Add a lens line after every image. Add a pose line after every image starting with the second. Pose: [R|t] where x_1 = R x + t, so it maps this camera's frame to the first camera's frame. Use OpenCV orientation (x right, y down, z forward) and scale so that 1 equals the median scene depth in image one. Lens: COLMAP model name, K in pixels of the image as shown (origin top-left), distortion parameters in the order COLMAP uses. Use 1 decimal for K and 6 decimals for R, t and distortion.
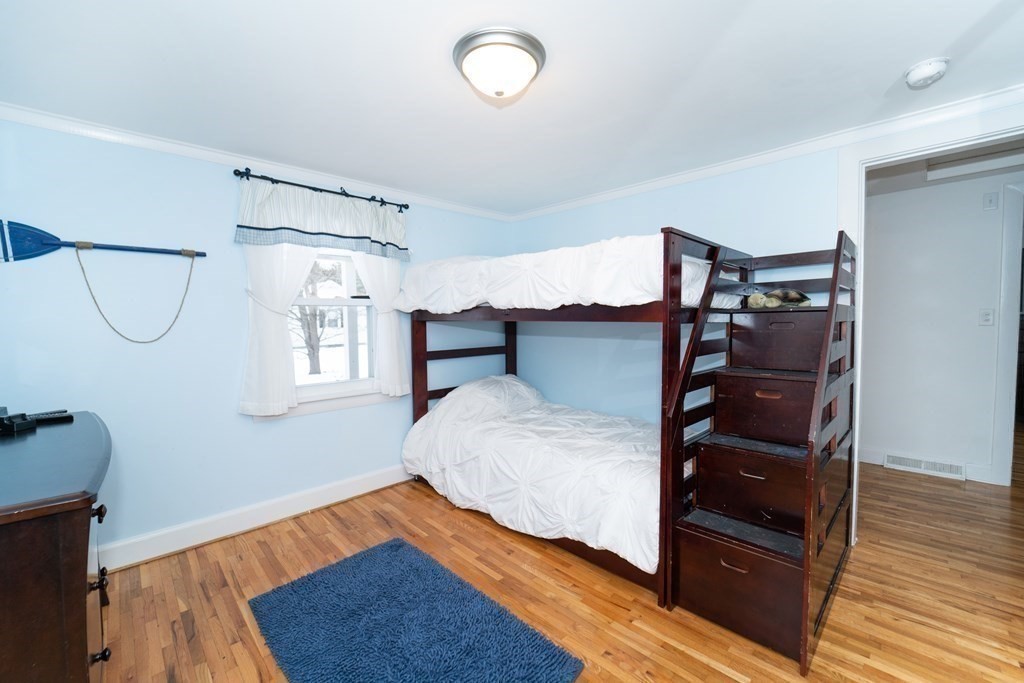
lens RADIAL K [[419.9, 0, 512.7], [0, 419.9, 336.1], [0, 0, 1]] dist [-0.020593, 0.000845]
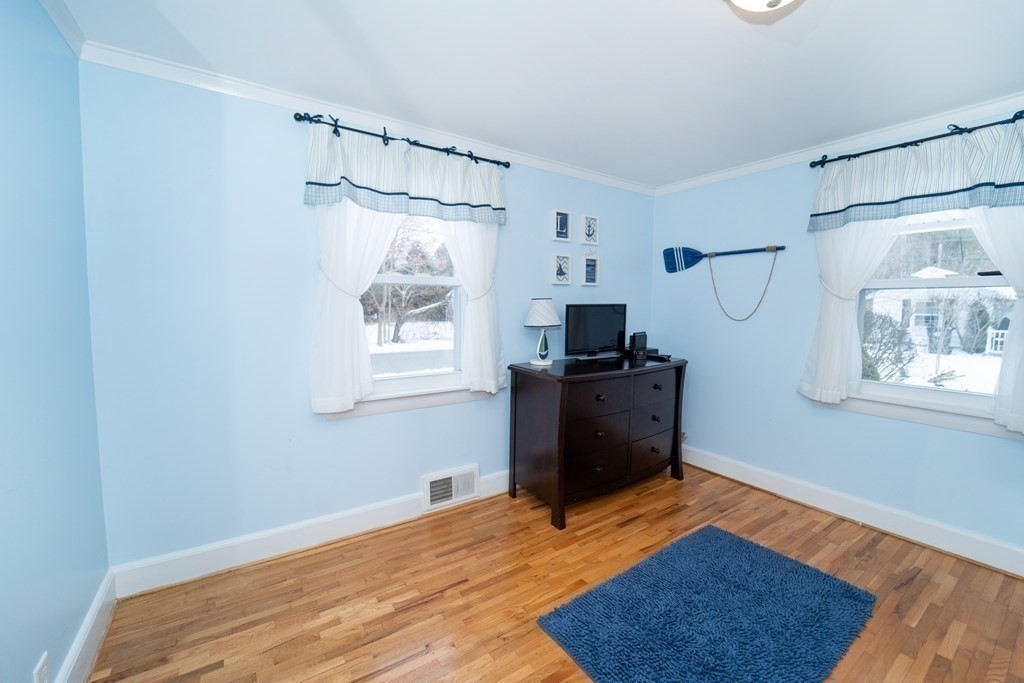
lens RADIAL K [[419.9, 0, 512.7], [0, 419.9, 336.1], [0, 0, 1]] dist [-0.020593, 0.000845]
pose [[-0.177562, 0.080256, -0.980832, 0.539782], [-0.047453, 0.994812, 0.089991, -0.019813], [0.982965, 0.062522, -0.172832, 0.464729]]
